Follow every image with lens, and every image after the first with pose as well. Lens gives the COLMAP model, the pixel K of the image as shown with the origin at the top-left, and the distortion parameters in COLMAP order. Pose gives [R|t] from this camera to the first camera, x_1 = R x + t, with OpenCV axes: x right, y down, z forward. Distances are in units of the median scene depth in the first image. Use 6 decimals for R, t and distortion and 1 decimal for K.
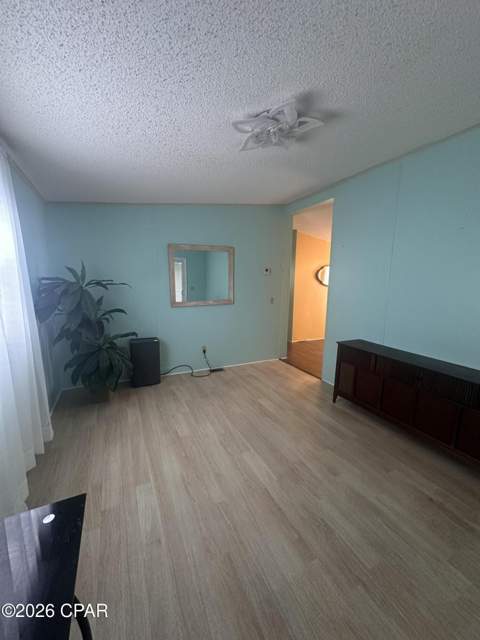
lens RADIAL K [[250.3, 0, 240.0], [0, 250.3, 320.0], [0, 0, 1]] dist [-0.000900, -0.000059]
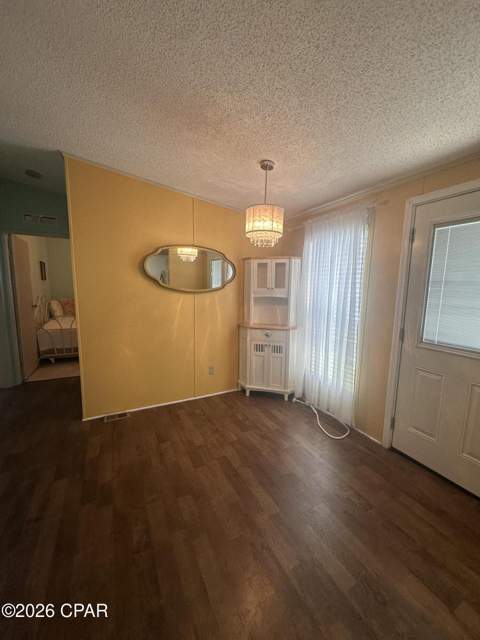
lens RADIAL K [[250.3, 0, 240.0], [0, 250.3, 320.0], [0, 0, 1]] dist [-0.000900, -0.000059]
pose [[0.999017, -0.010691, 0.043030, 0.942103], [0.011723, 0.999648, -0.023793, -0.147227], [-0.042761, 0.024274, 0.998790, 1.128467]]
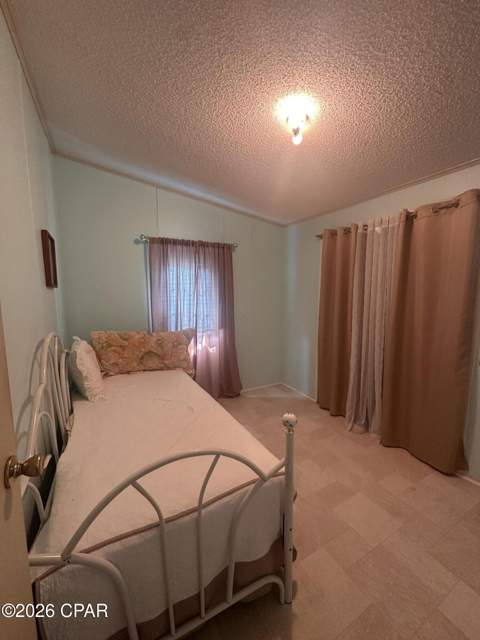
lens RADIAL K [[250.3, 0, 240.0], [0, 250.3, 320.0], [0, 0, 1]] dist [-0.000900, -0.000059]
pose [[0.997398, -0.039702, 0.060172, 0.029423], [0.043072, 0.997513, -0.055794, -0.358148], [-0.057807, 0.058241, 0.996627, 2.348898]]
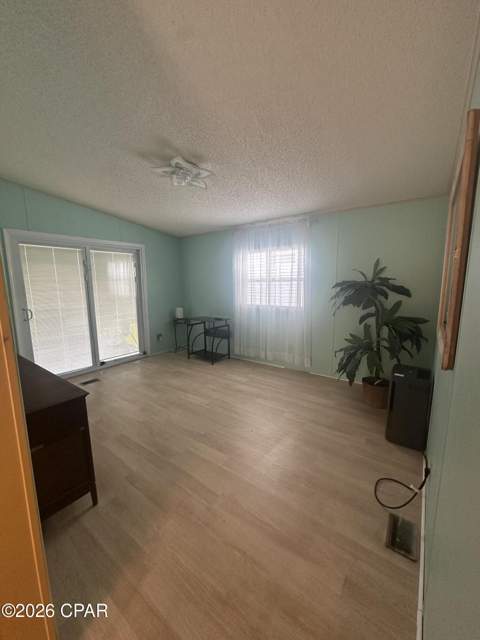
lens RADIAL K [[250.3, 0, 240.0], [0, 250.3, 320.0], [0, 0, 1]] dist [-0.000900, -0.000059]
pose [[-0.886563, 0.063790, -0.458189, 0.326626], [-0.075890, 0.956974, 0.280073, -0.217628], [0.456341, 0.283075, -0.843577, 1.499238]]
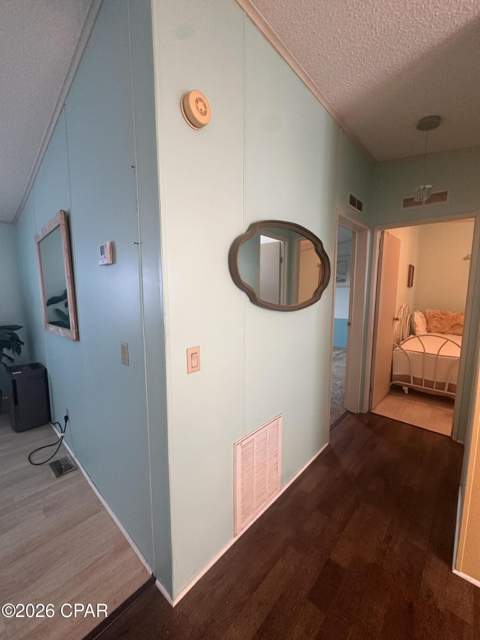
lens RADIAL K [[250.3, 0, 240.0], [0, 250.3, 320.0], [0, 0, 1]] dist [-0.000900, -0.000059]
pose [[0.369382, 0.088684, -0.925036, 0.643293], [-0.140299, 0.989348, 0.038825, -0.213135], [0.918626, 0.115440, 0.377889, 1.496352]]
